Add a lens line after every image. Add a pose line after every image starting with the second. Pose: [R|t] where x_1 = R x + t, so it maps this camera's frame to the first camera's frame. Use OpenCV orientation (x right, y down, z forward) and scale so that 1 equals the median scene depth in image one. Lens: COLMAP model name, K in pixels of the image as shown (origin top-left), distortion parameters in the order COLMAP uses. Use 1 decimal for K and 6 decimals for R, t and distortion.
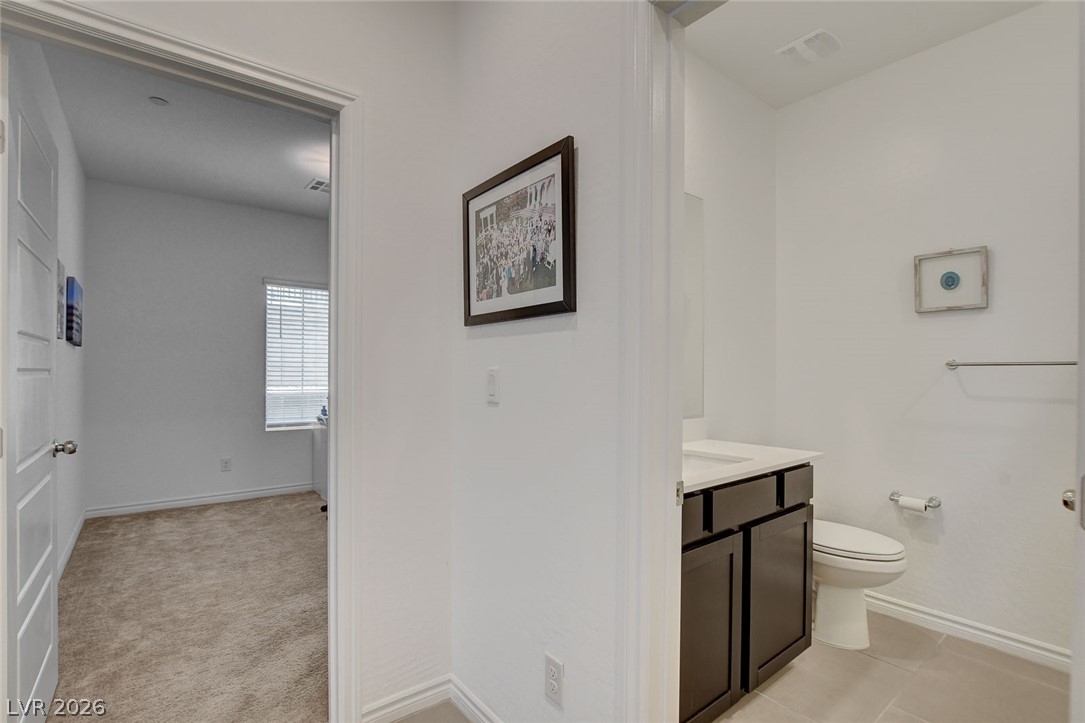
lens RADIAL K [[506.2, 0, 542.5], [0, 506.2, 361.5], [0, 0, 1]] dist [0.002809, 0.000222]
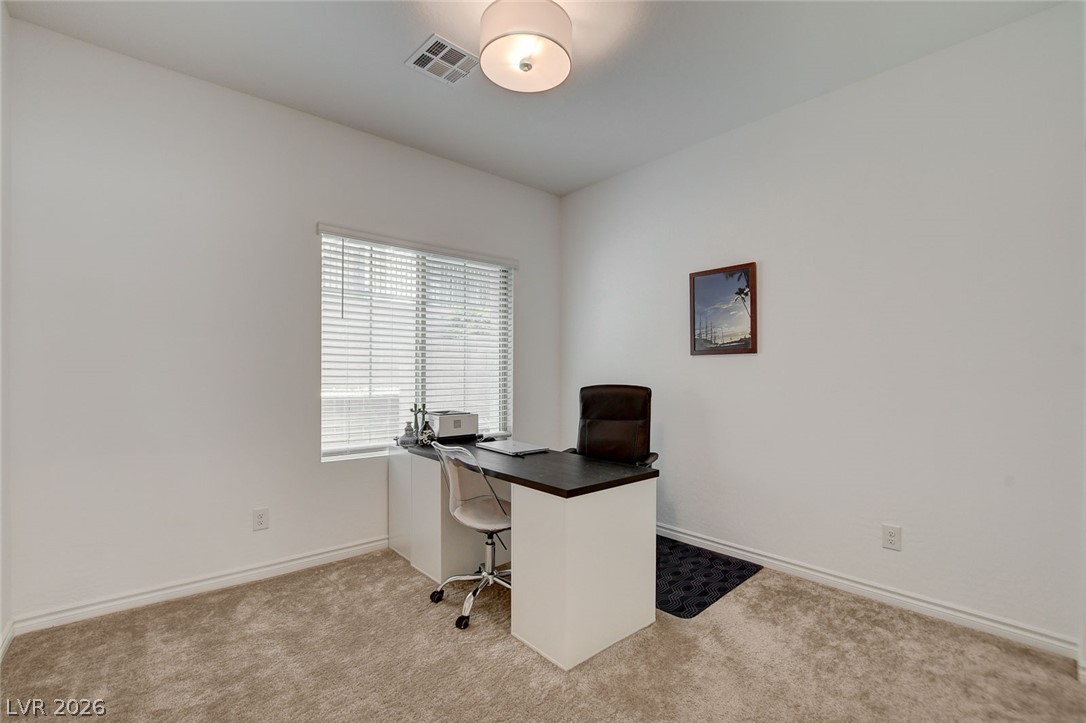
lens RADIAL K [[485.6, 0, 543.0], [0, 485.6, 361.5], [0, 0, 1]] dist [0.000449, 0.000970]
pose [[0.999056, -0.000370, 0.043433, -0.121368], [0.000634, 0.999981, -0.006070, 0.005678], [-0.043430, 0.006092, 0.999038, 0.154287]]
